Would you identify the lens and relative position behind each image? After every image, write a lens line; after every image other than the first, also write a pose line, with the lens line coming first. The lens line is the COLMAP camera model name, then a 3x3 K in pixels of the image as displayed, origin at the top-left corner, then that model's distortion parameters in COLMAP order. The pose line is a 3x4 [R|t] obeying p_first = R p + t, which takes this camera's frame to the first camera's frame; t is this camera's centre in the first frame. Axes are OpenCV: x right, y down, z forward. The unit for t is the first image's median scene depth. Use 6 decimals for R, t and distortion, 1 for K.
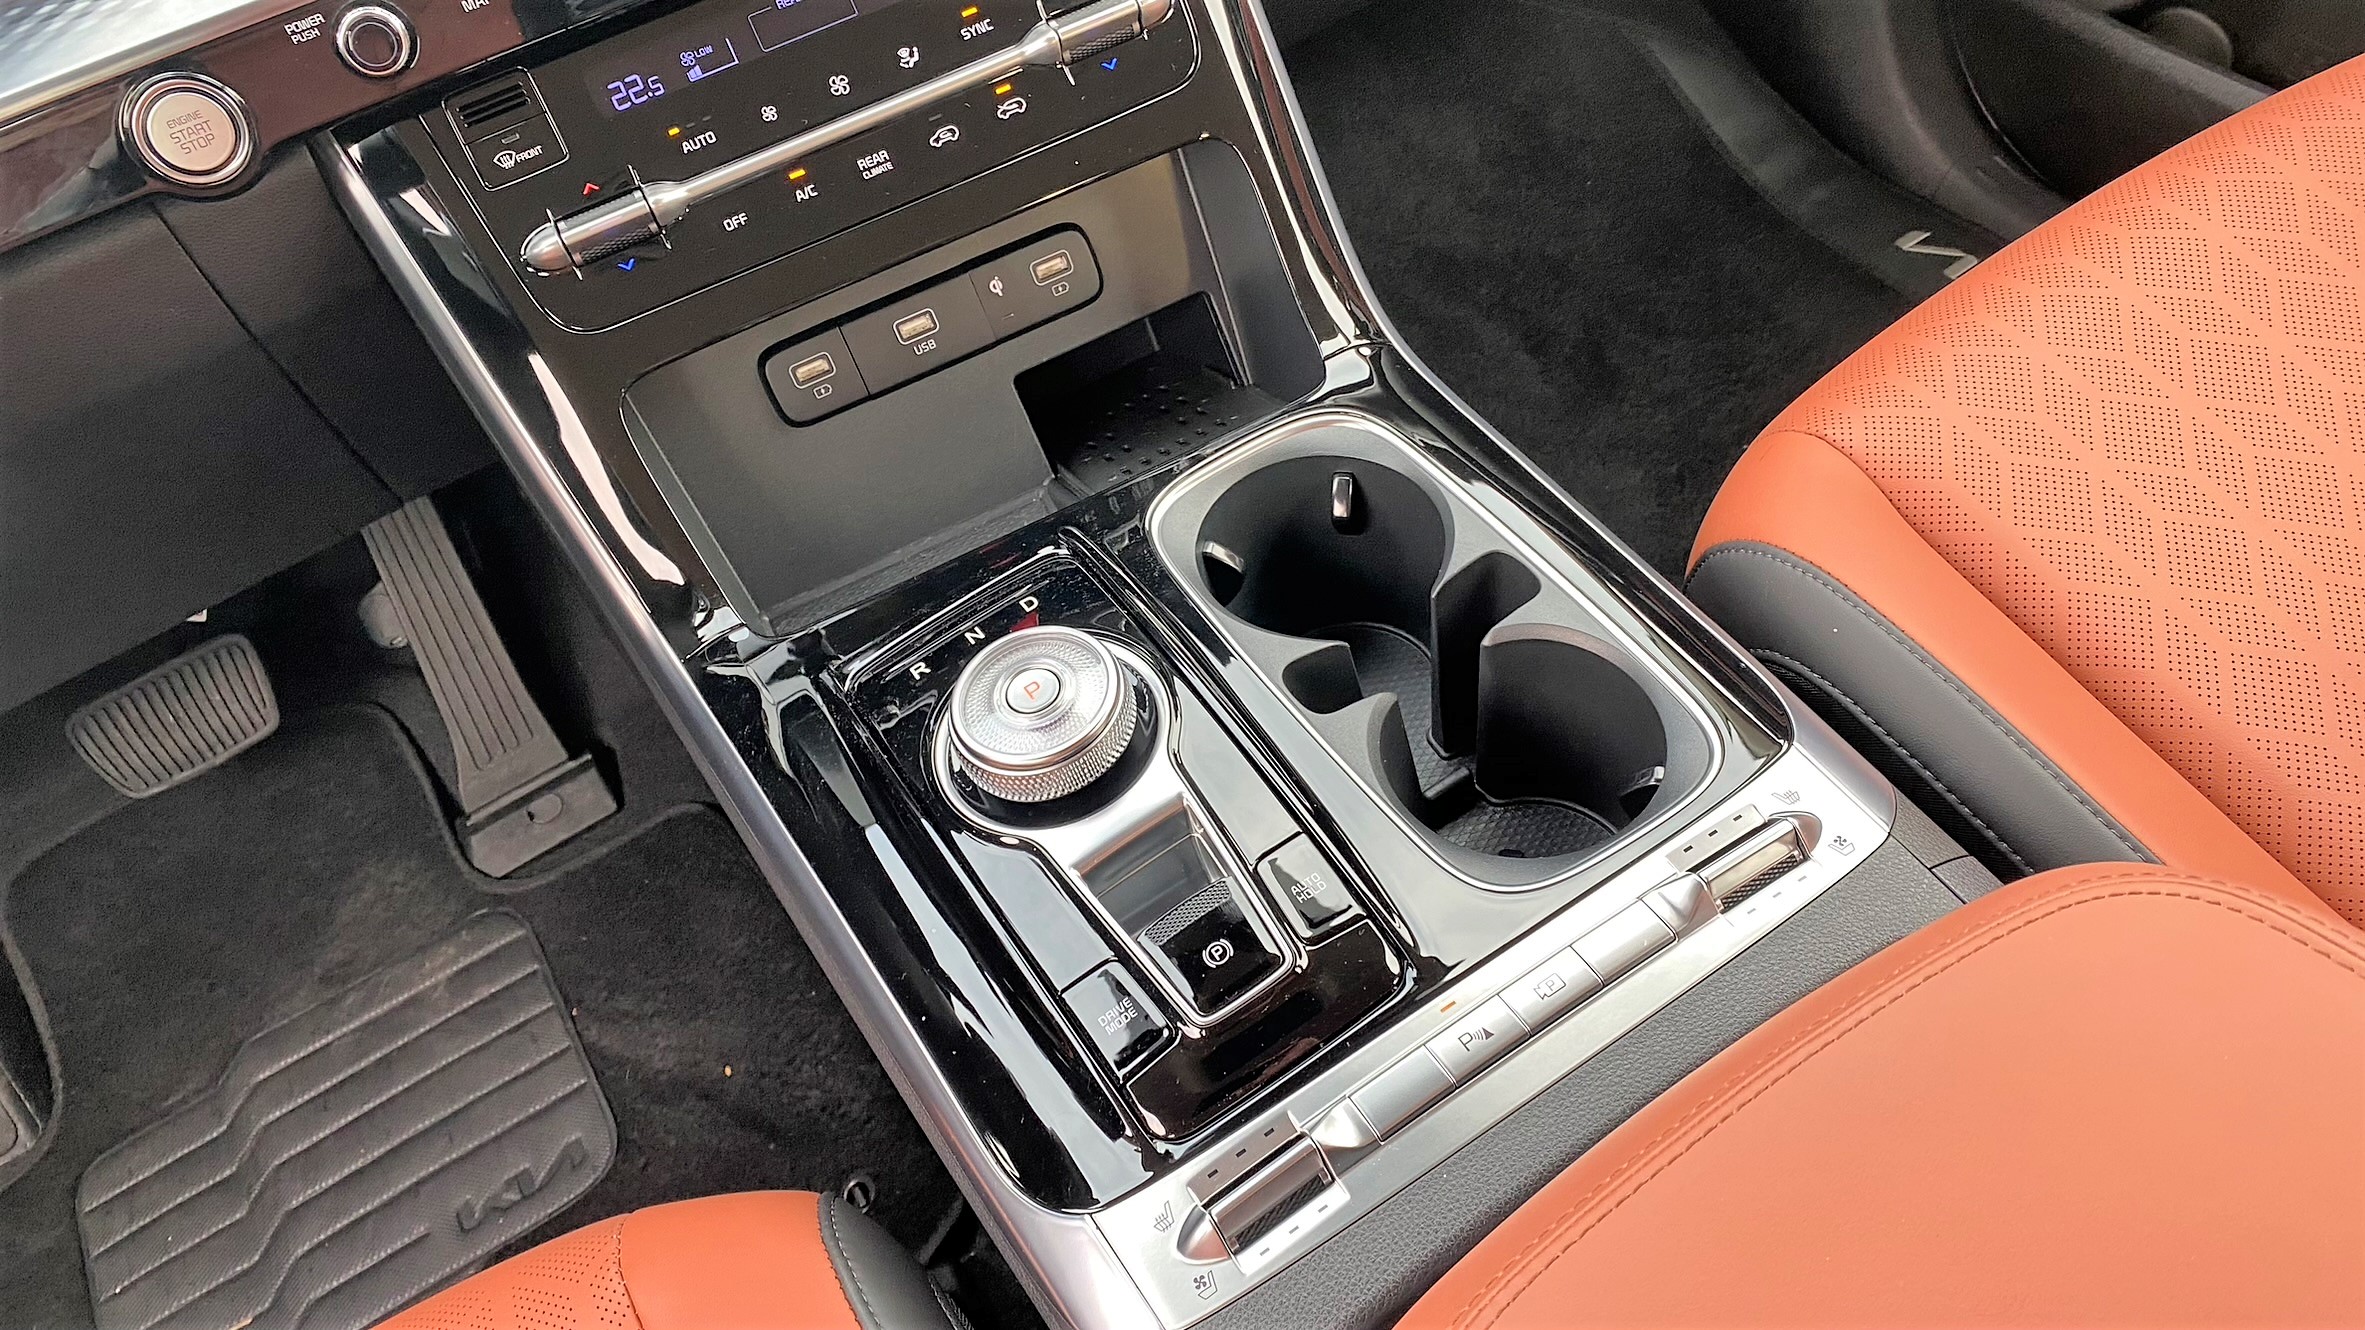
lens RADIAL K [[1789.8, 0, 1182.5], [0, 1789.8, 665.0], [0, 0, 1]] dist [-0.000164, -0.007208]
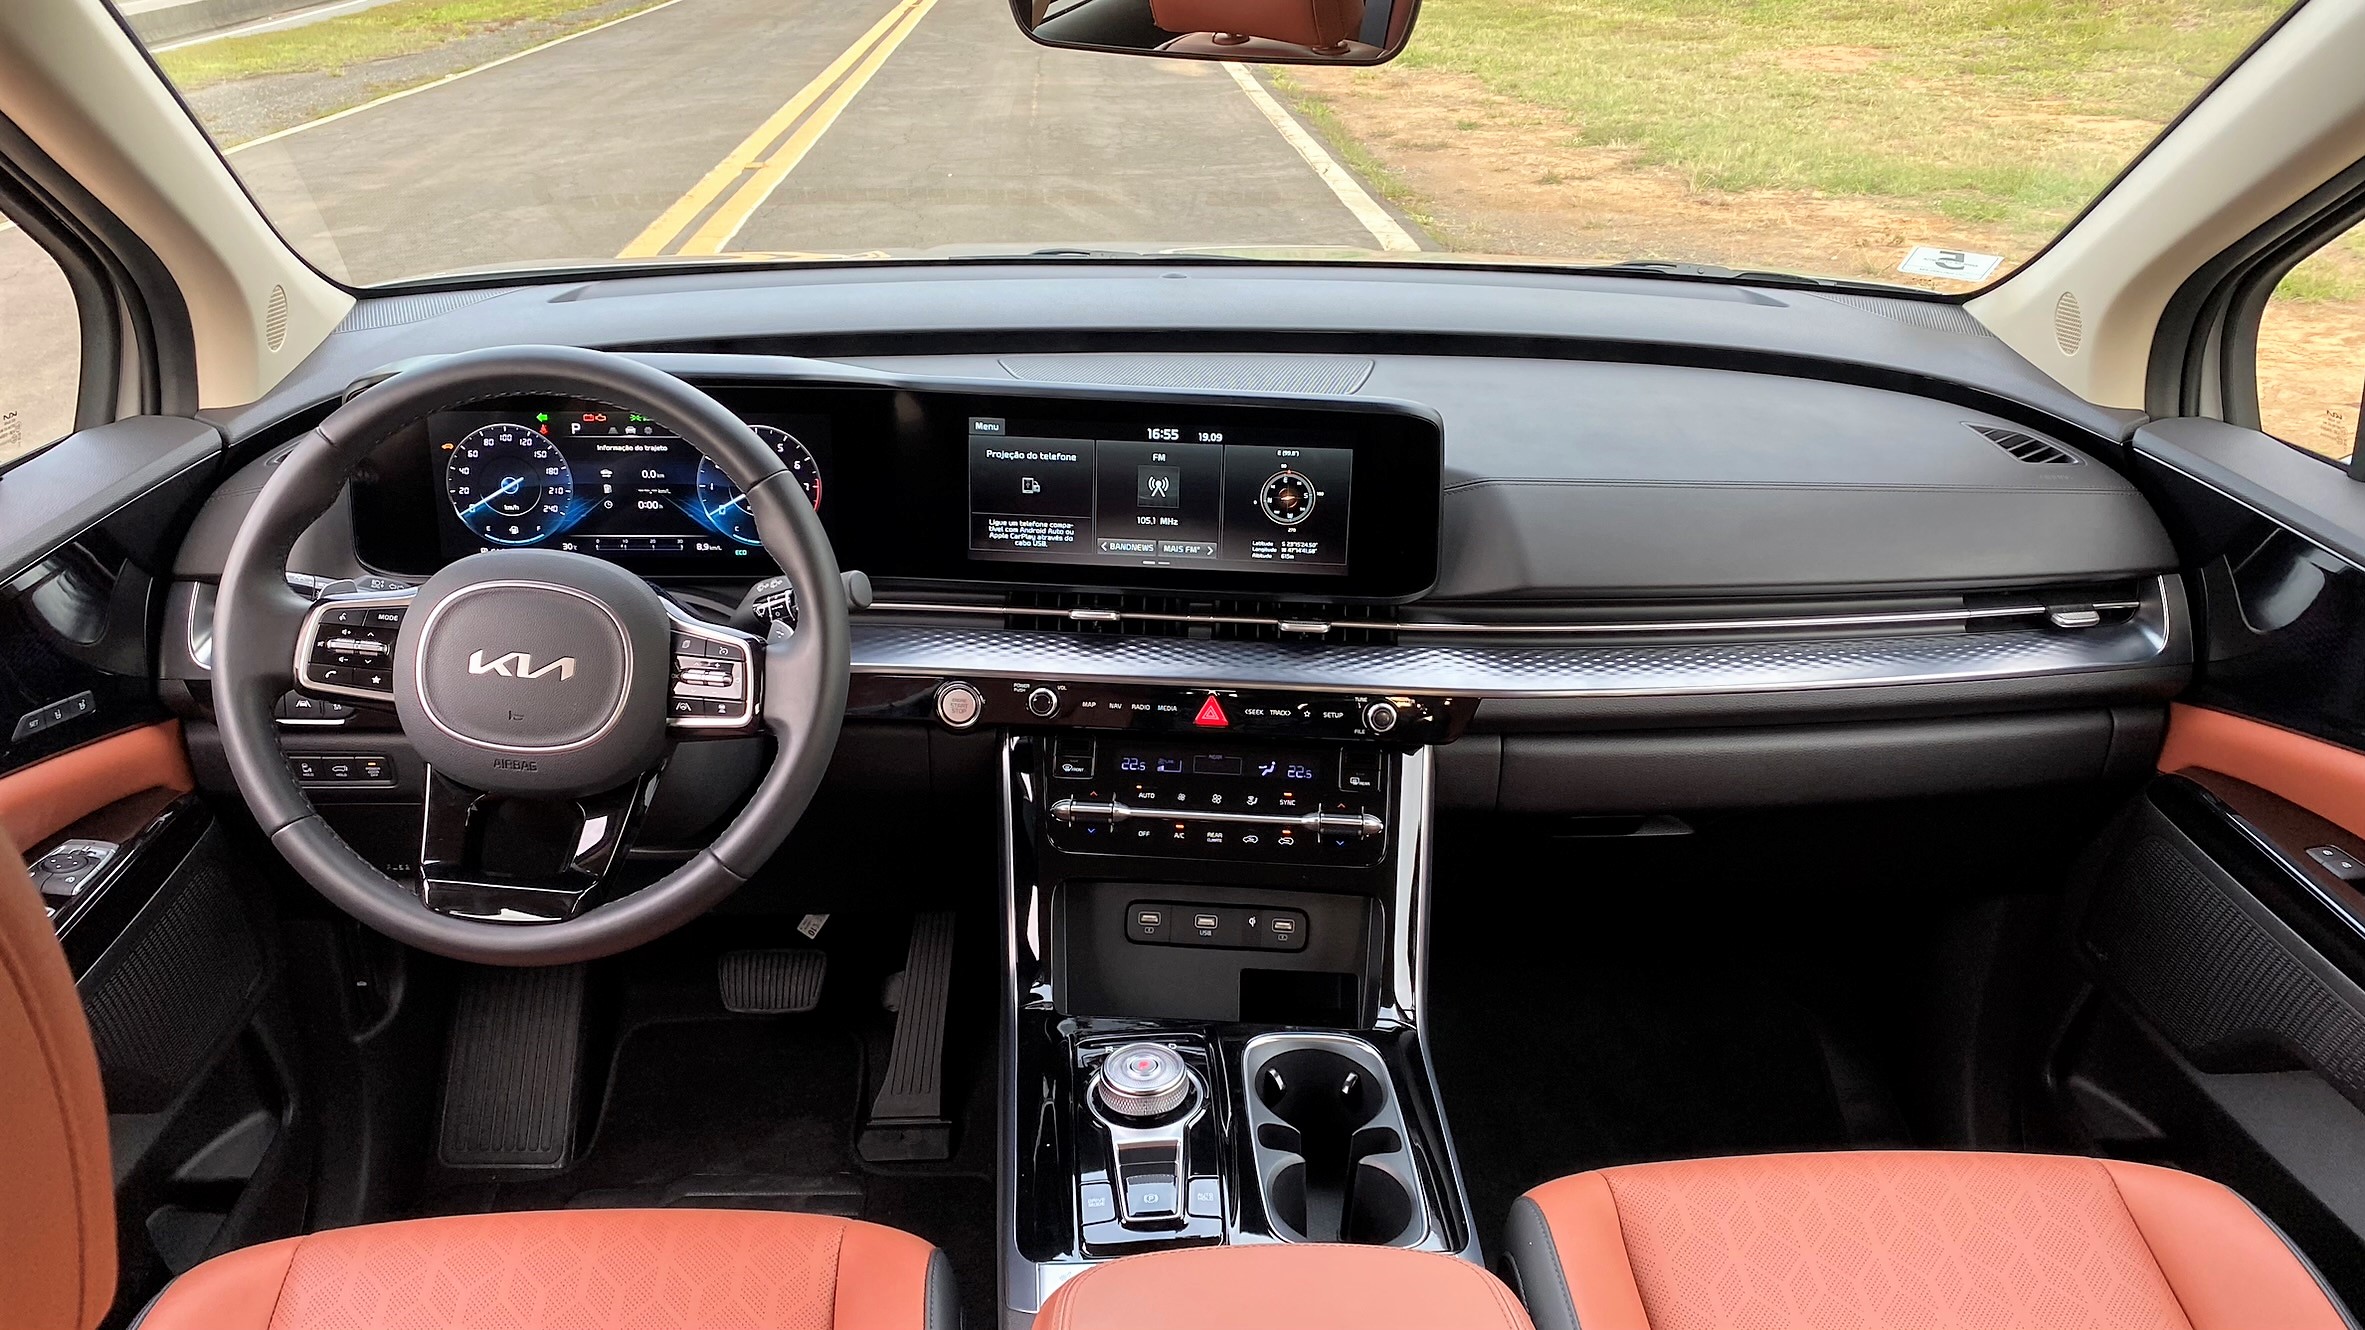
lens RADIAL K [[1739.8, 0, 1223.5], [0, 1739.8, 702.9], [0, 0, 1]] dist [0.004325, -0.005241]
pose [[0.868433, 0.362726, -0.338014, 0.475175], [-0.472089, 0.813277, -0.340166, 0.285604], [0.151512, 0.454984, 0.877515, -0.873700]]
